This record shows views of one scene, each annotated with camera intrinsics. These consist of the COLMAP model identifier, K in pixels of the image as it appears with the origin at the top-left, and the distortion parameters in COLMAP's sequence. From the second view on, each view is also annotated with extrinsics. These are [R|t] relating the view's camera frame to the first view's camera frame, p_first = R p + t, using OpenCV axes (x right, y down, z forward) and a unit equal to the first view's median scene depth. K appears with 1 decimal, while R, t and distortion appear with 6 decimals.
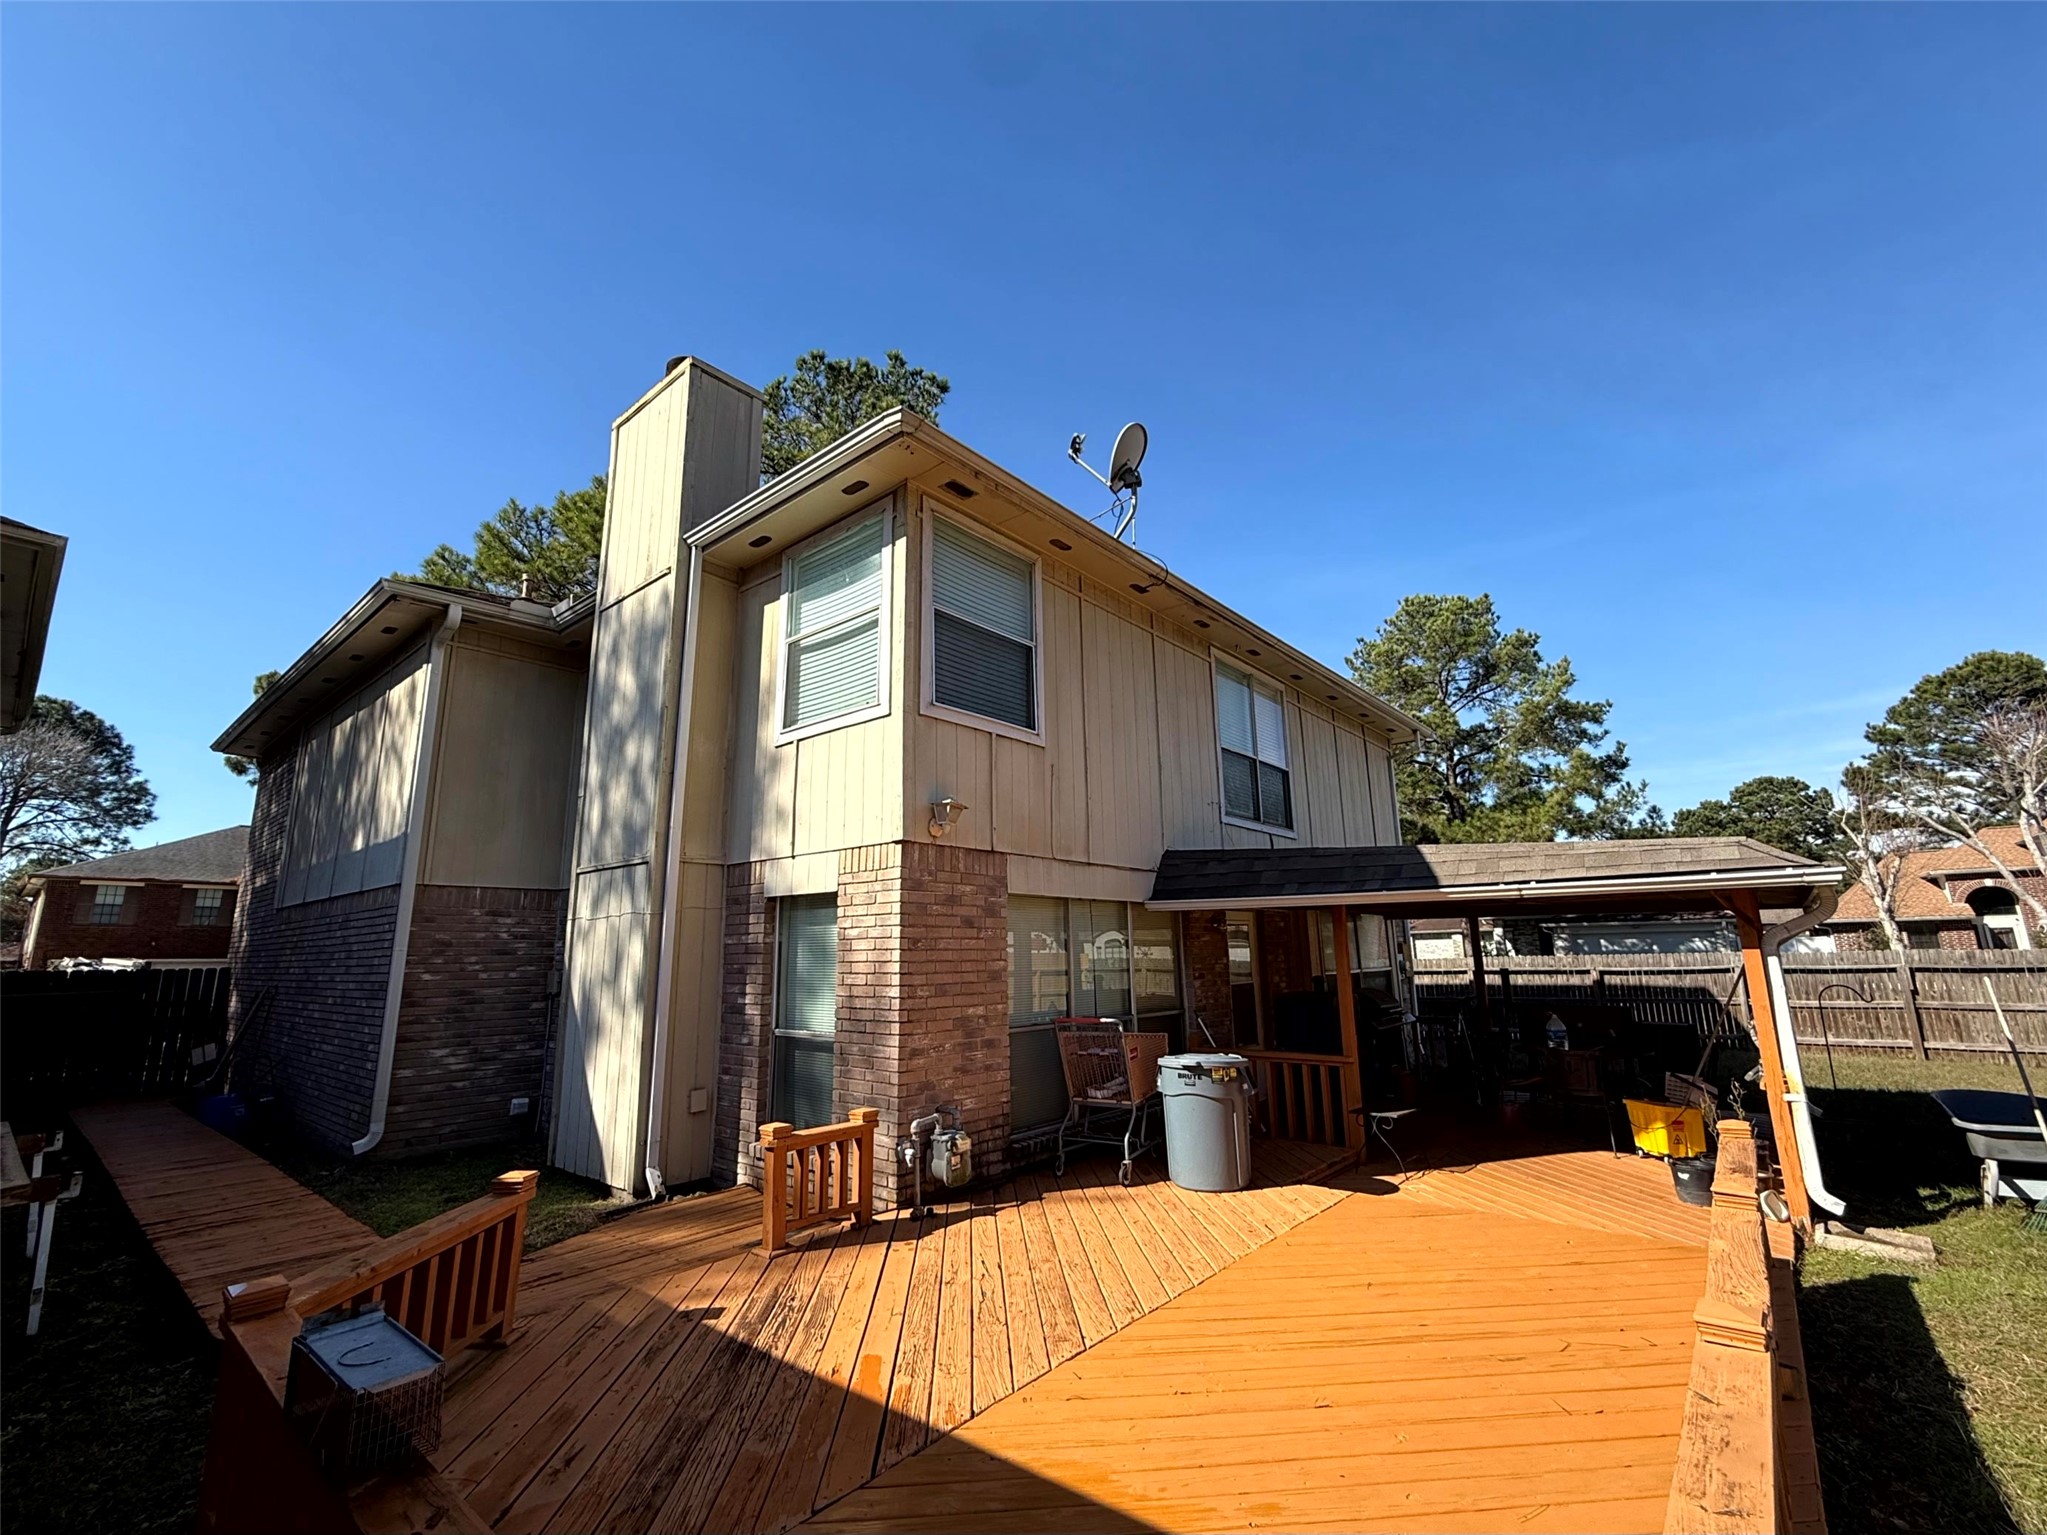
lens RADIAL K [[868.4, 0, 1012.7], [0, 868.4, 767.1], [0, 0, 1]] dist [0.001469, -0.000215]
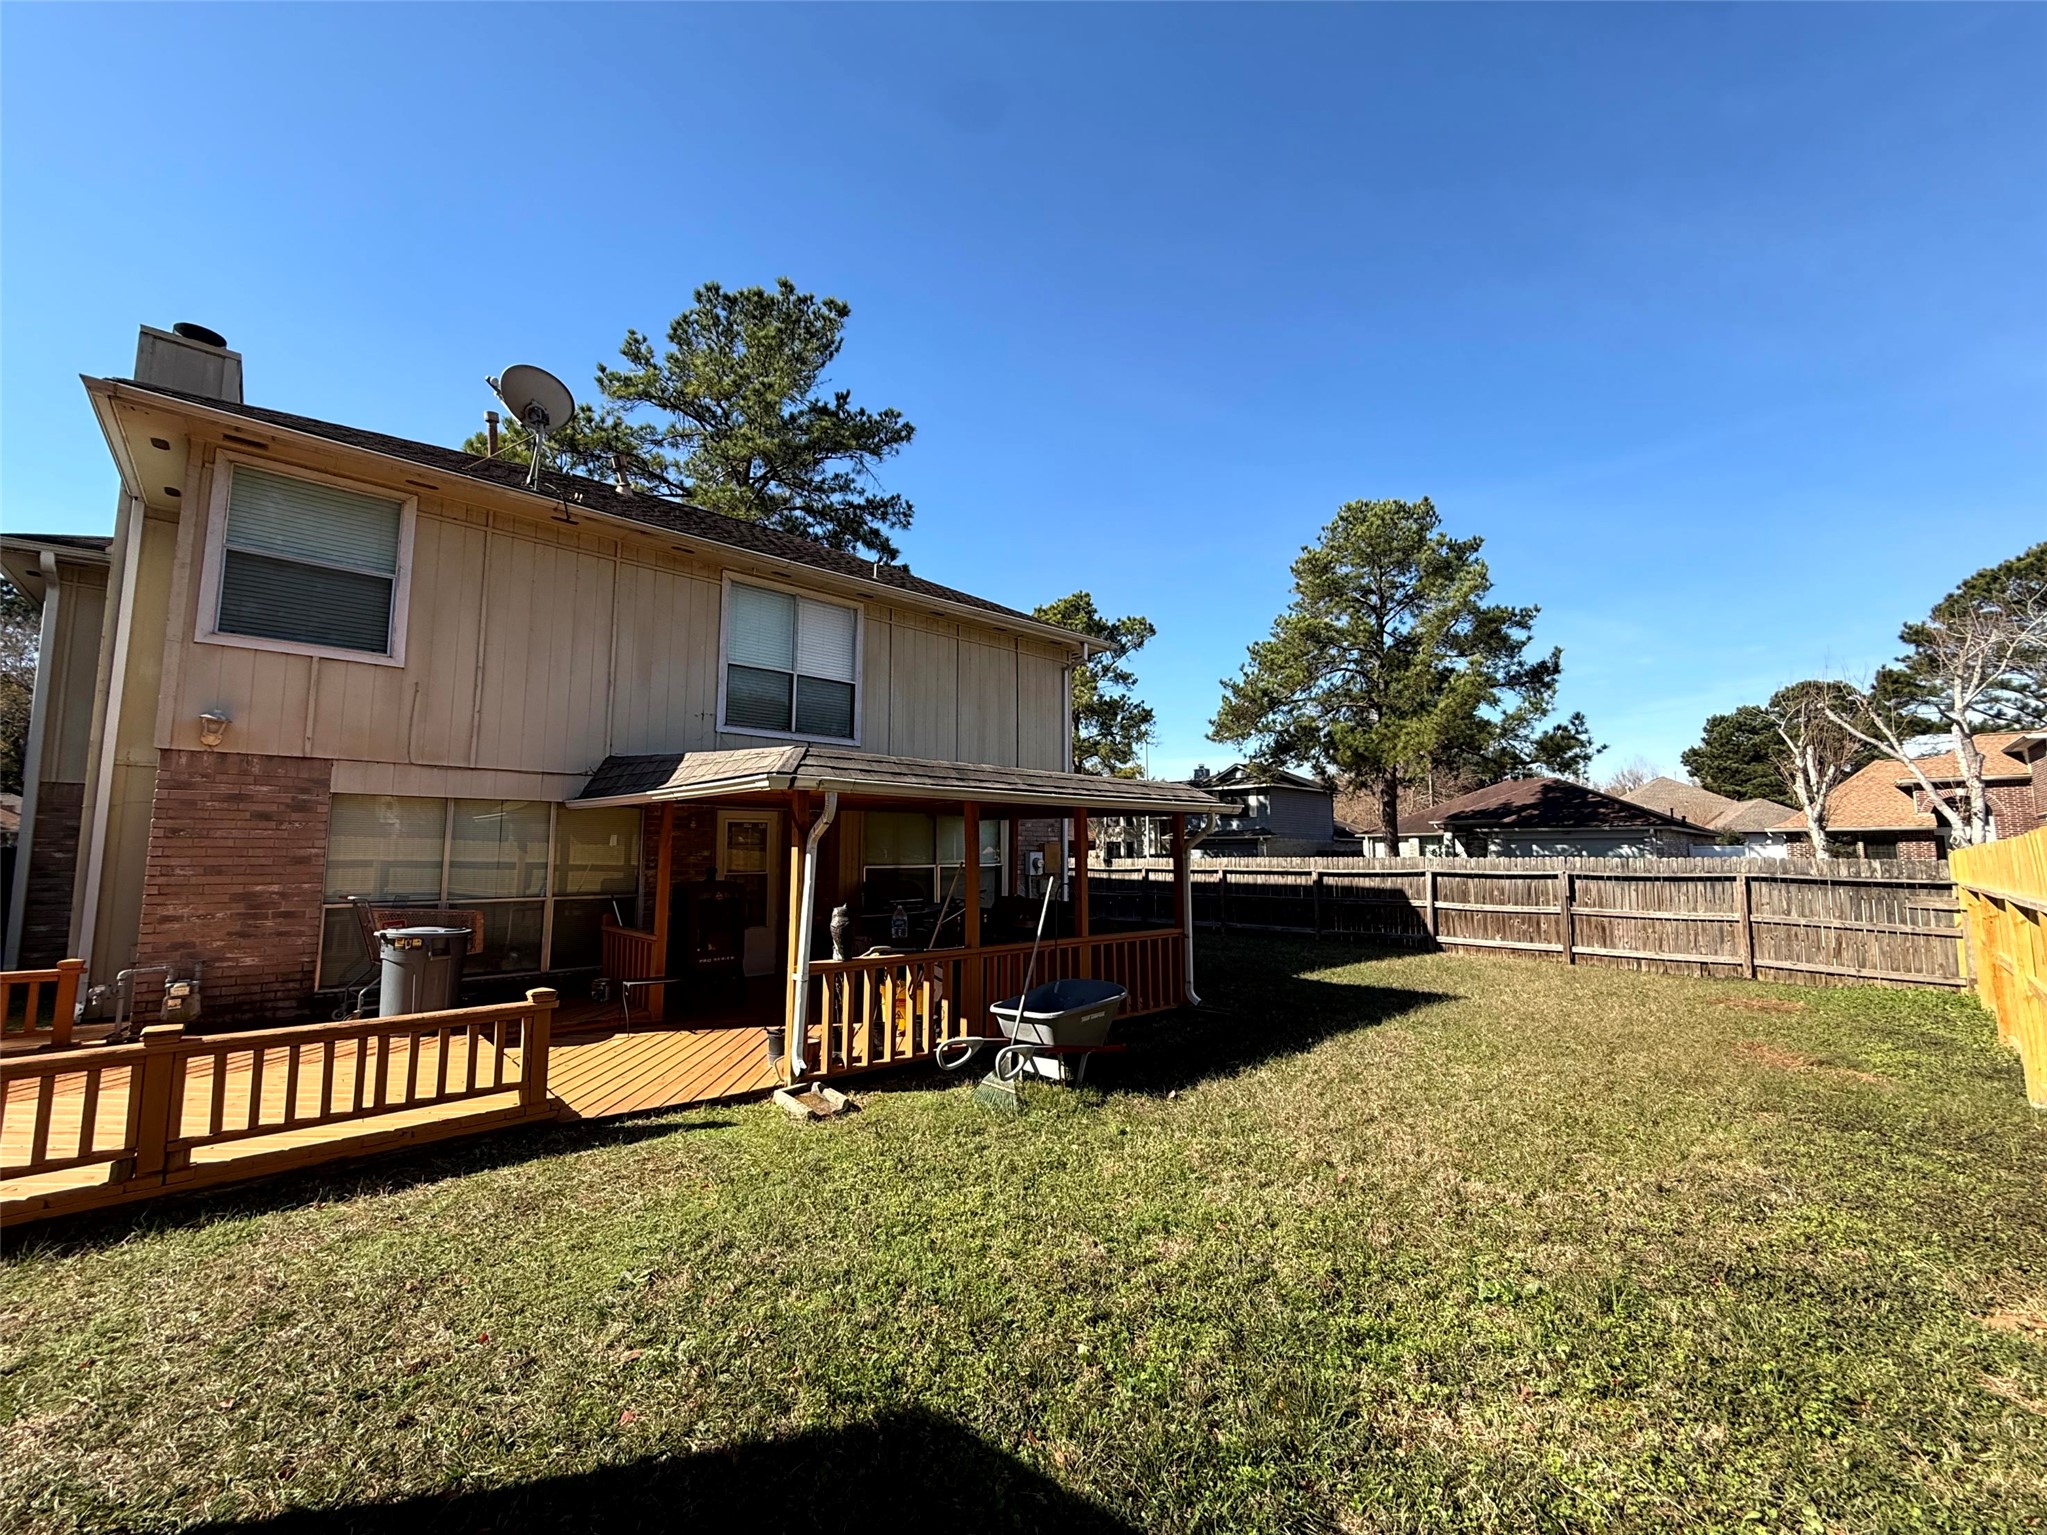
lens RADIAL K [[813.8, 0, 1023.5], [0, 813.8, 767.5], [0, 0, 1]] dist [0.003365, 0.000173]
pose [[0.992898, 0.005531, -0.118844, 0.893239], [0.007777, 0.993765, 0.111225, -0.004857], [0.118718, -0.111359, 0.986664, 0.012496]]
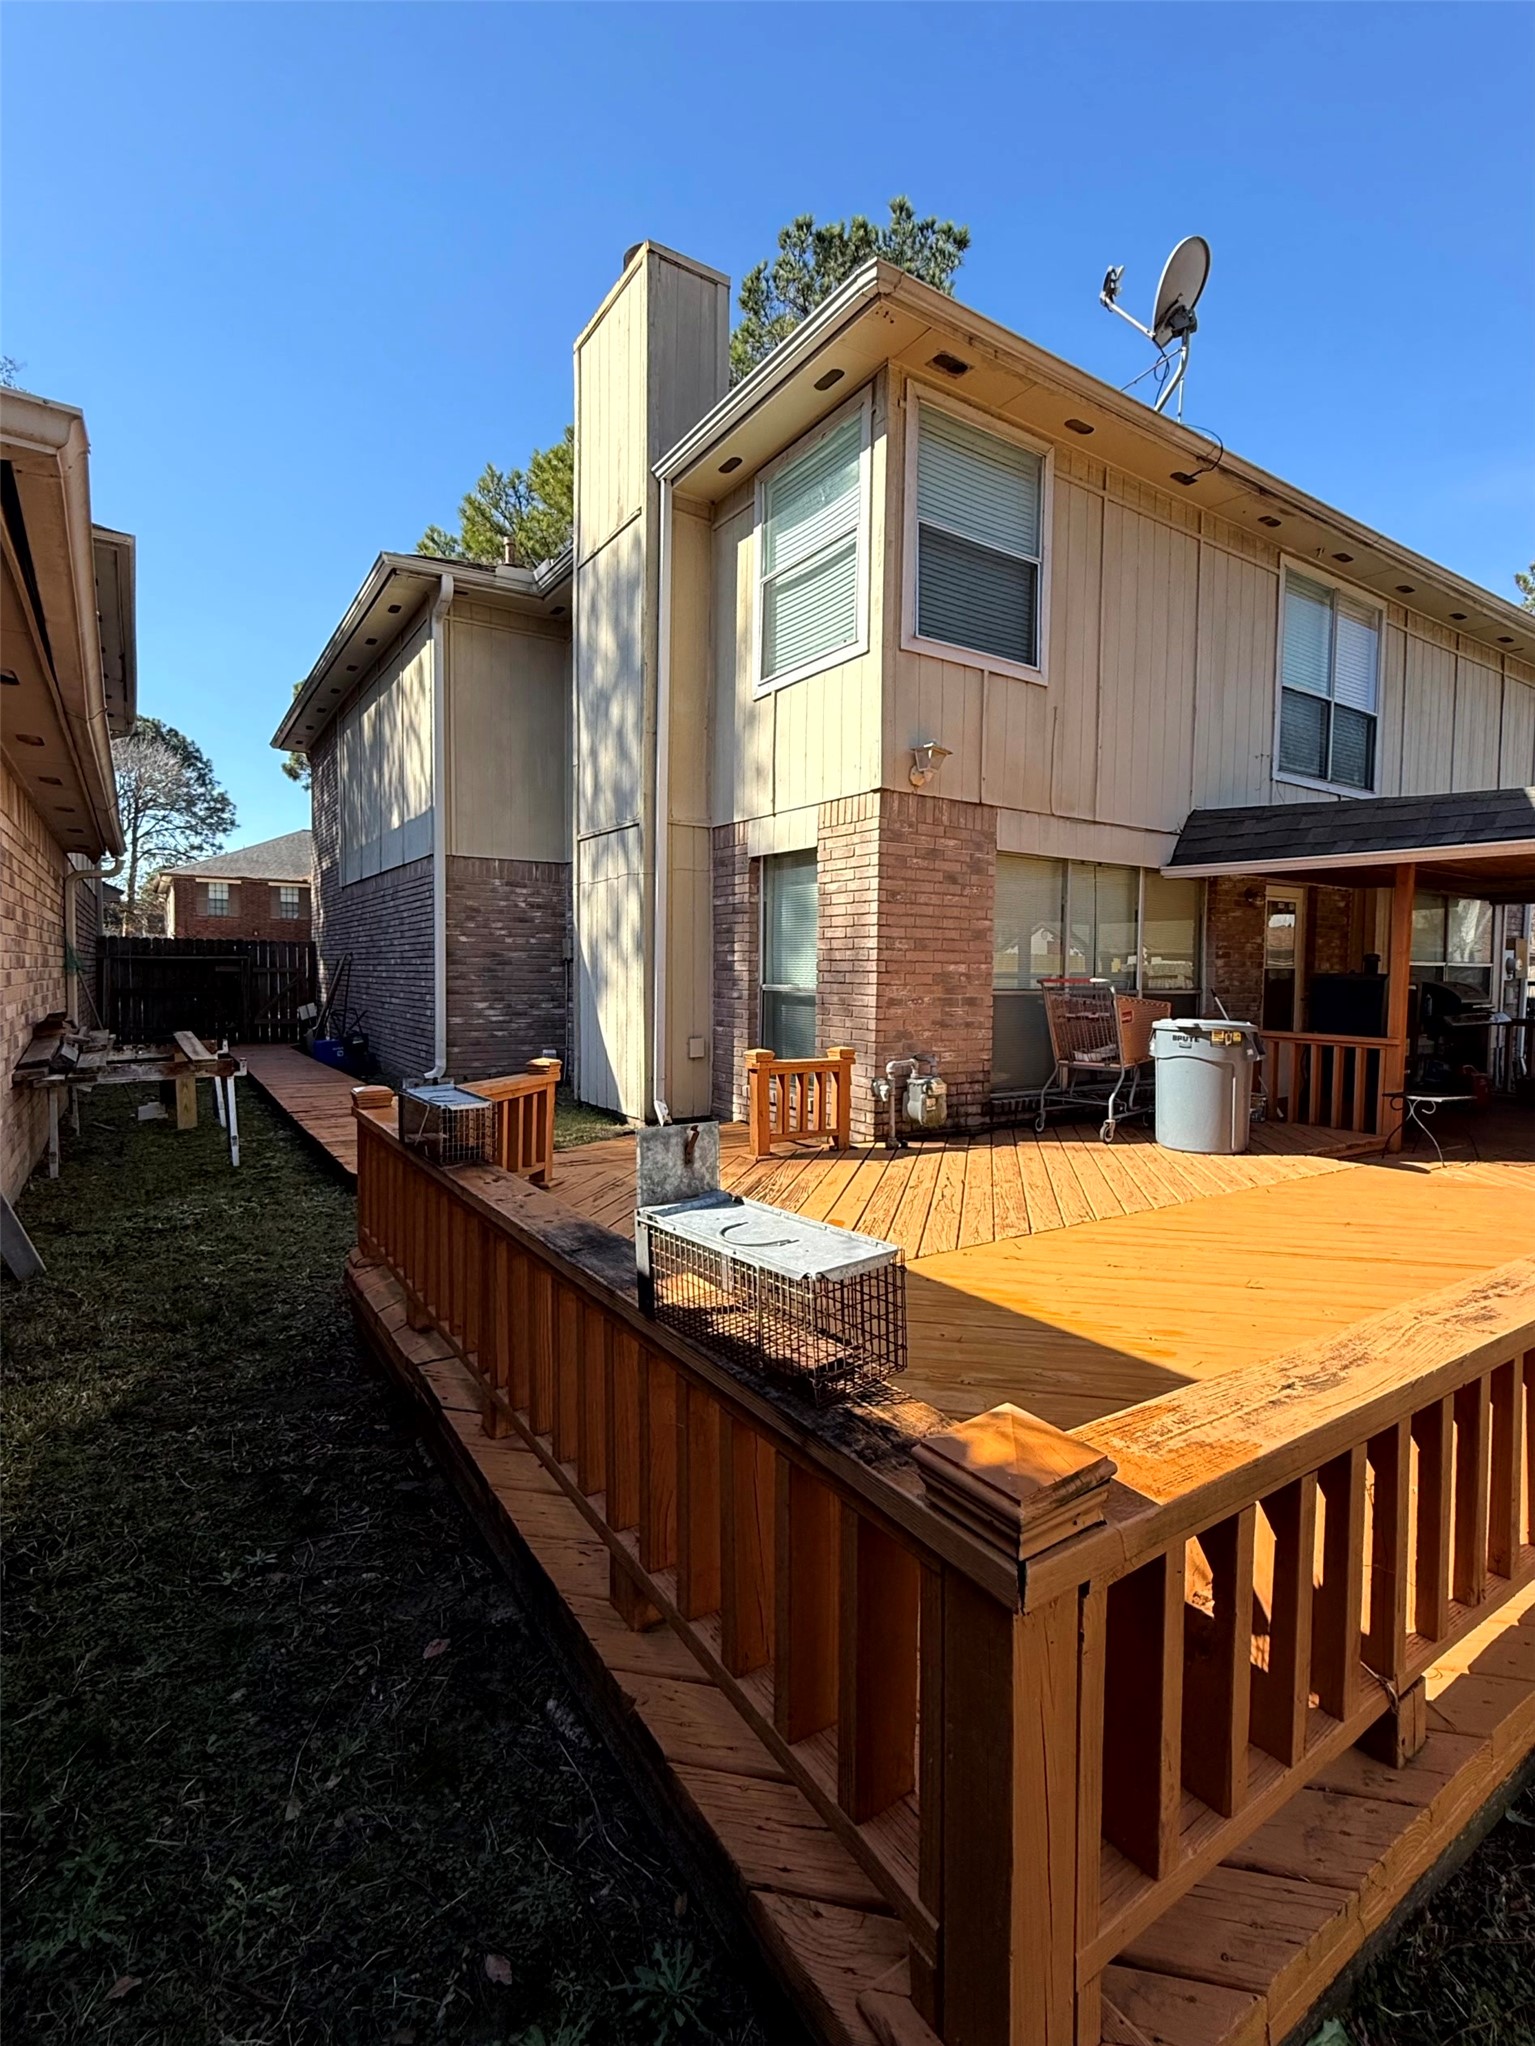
lens RADIAL K [[951.3, 0, 765.2], [0, 951.3, 1014.0], [0, 0, 1]] dist [-0.006346, 0.007693]
pose [[0.961413, 0.038534, -0.272399, 0.033818], [0.032804, 0.967020, 0.252579, 0.041537], [0.273148, -0.251768, 0.928441, -0.050951]]
